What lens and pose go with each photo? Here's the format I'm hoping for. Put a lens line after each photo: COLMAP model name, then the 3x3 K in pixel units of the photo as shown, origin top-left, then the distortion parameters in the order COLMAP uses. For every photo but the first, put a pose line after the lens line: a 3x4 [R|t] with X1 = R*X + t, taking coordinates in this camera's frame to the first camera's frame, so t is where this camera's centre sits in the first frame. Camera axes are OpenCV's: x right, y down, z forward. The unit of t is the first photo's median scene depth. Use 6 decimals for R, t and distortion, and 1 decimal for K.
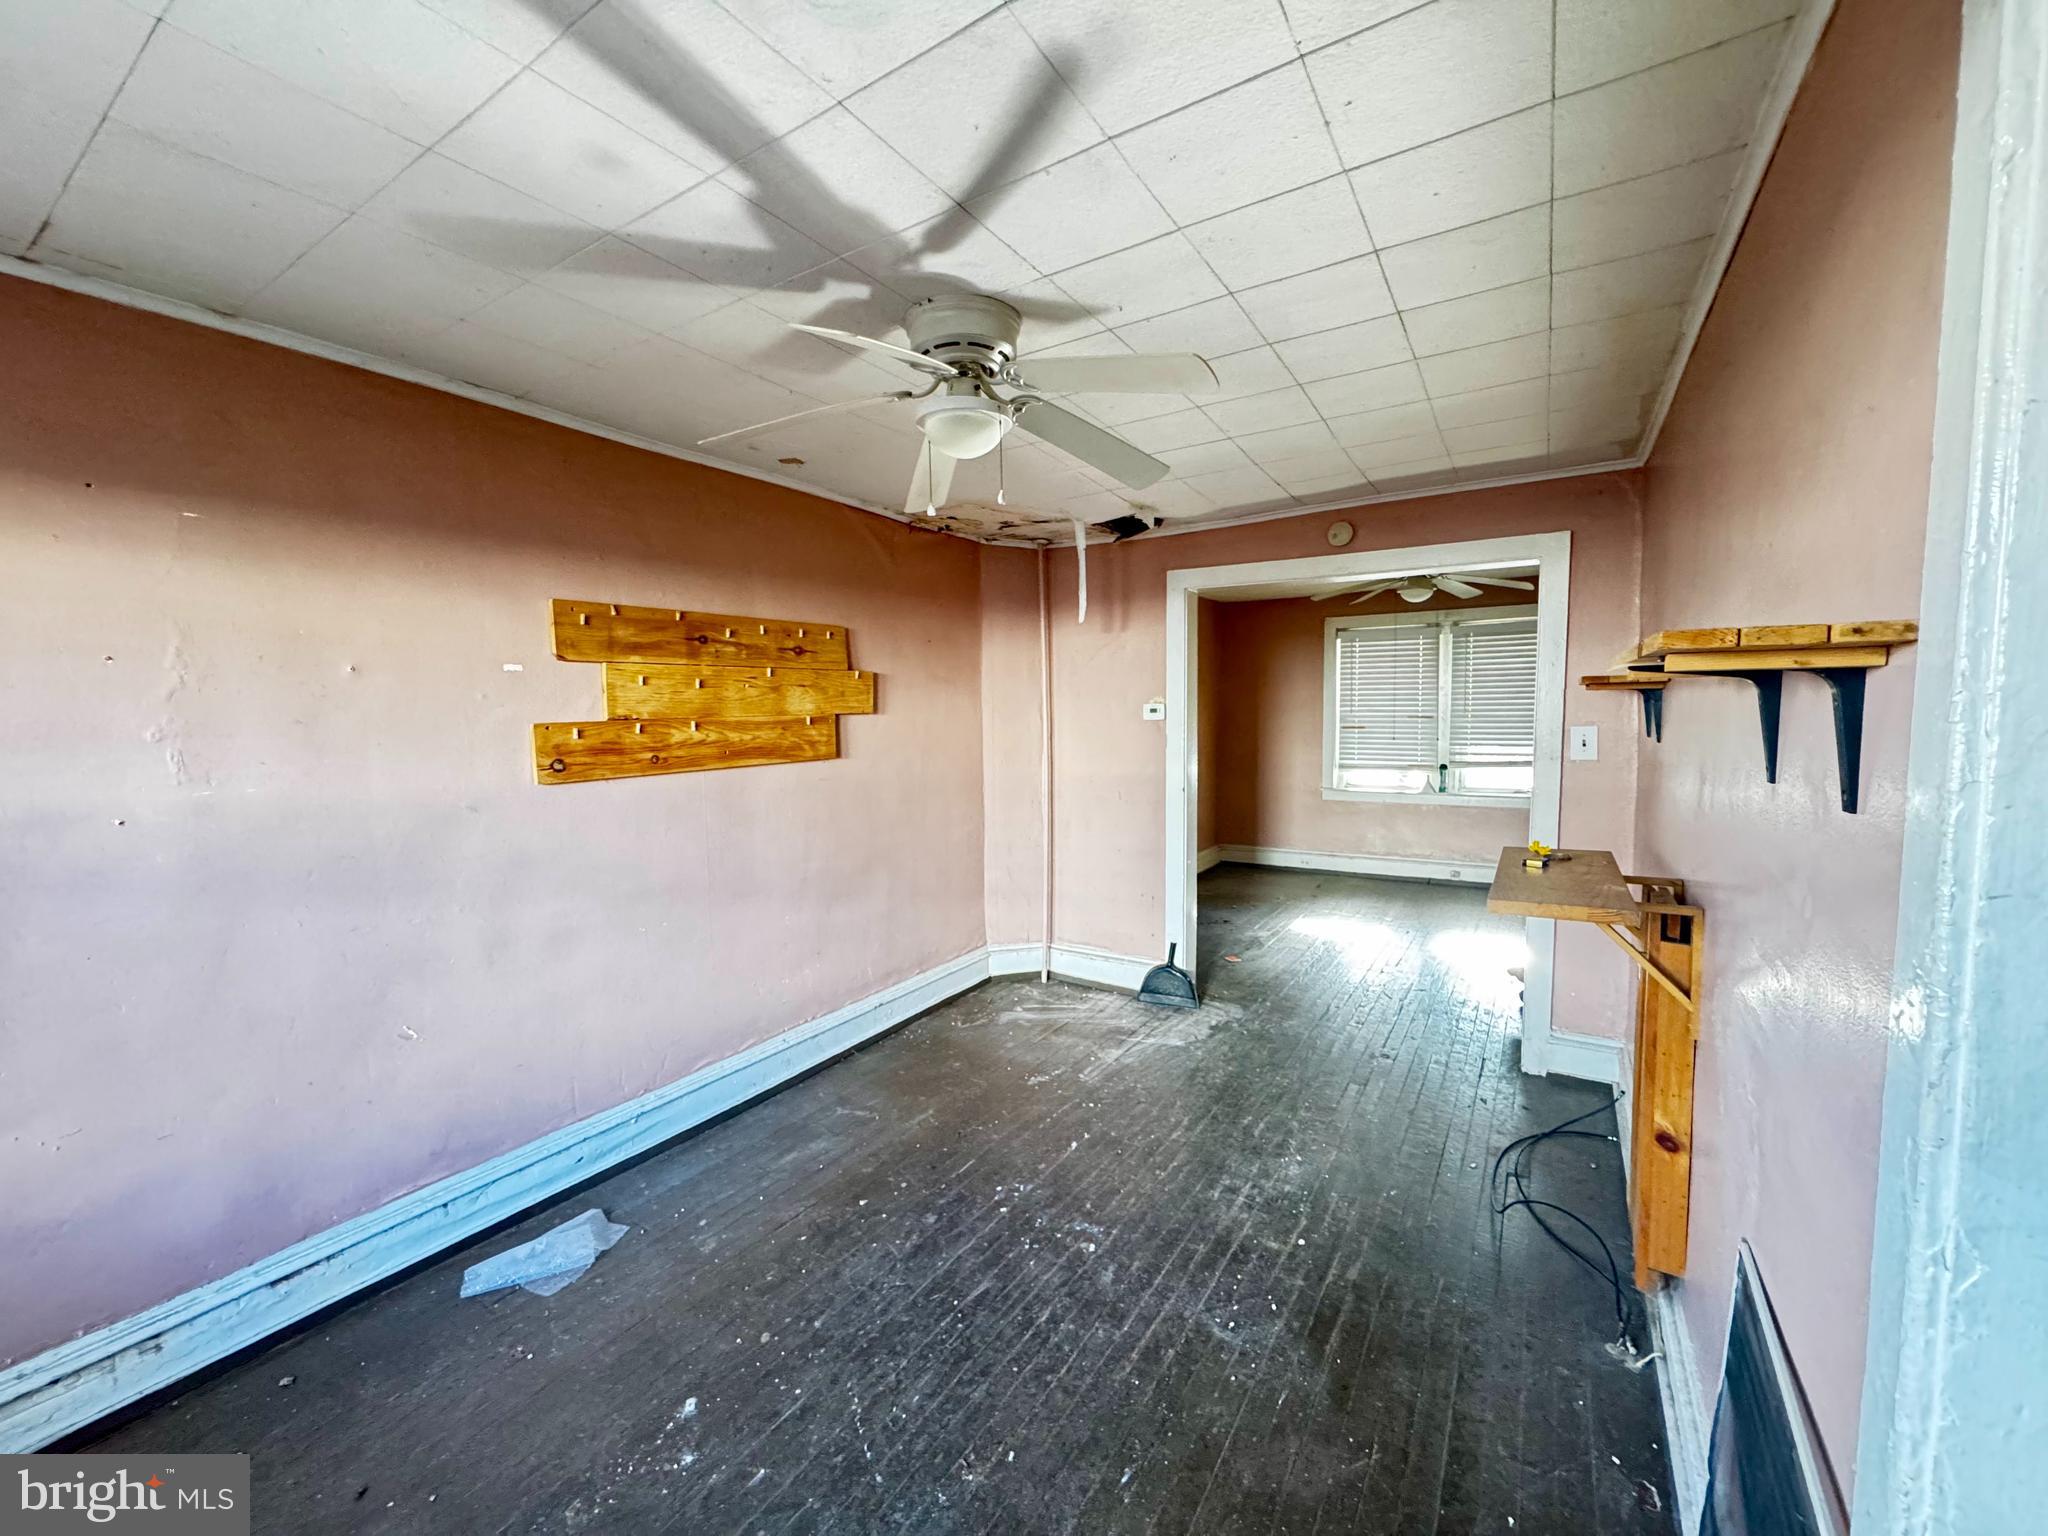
lens RADIAL K [[819.0, 0, 1022.9], [0, 819.0, 769.2], [0, 0, 1]] dist [-0.004123, 0.000679]
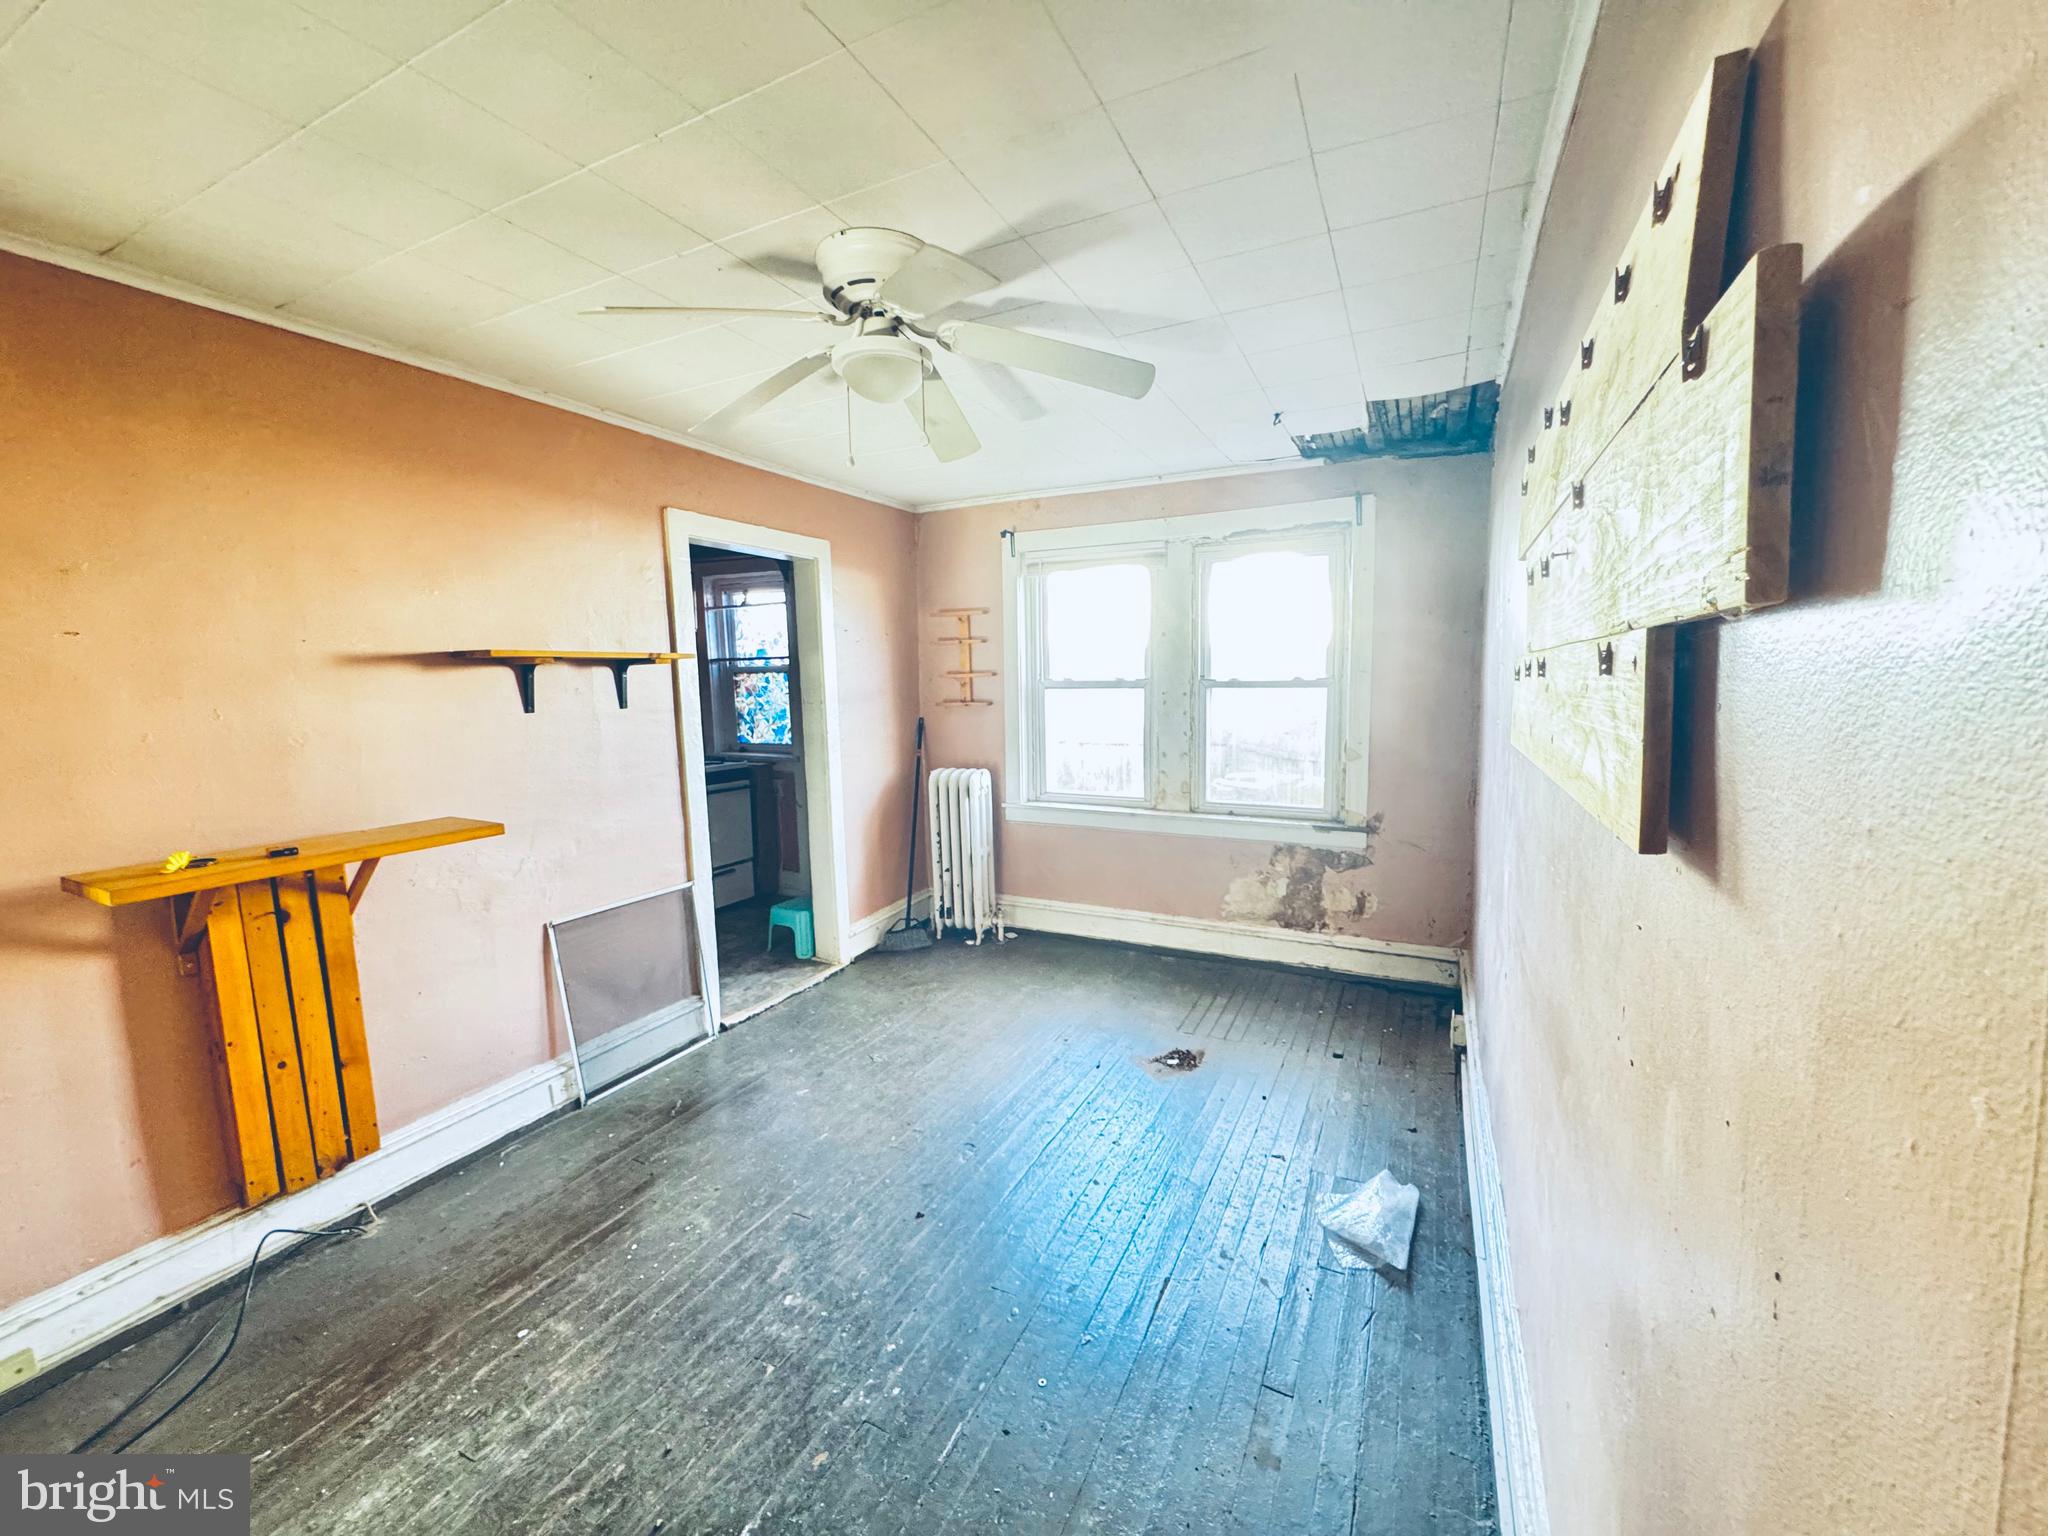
lens RADIAL K [[819.0, 0, 1020.3], [0, 819.0, 765.9], [0, 0, 1]] dist [-0.004123, 0.000679]
pose [[-0.993925, 0.045510, -0.100207, -0.087704], [0.025998, 0.981818, 0.188036, -0.106503], [0.106943, 0.184289, -0.977037, 1.604452]]
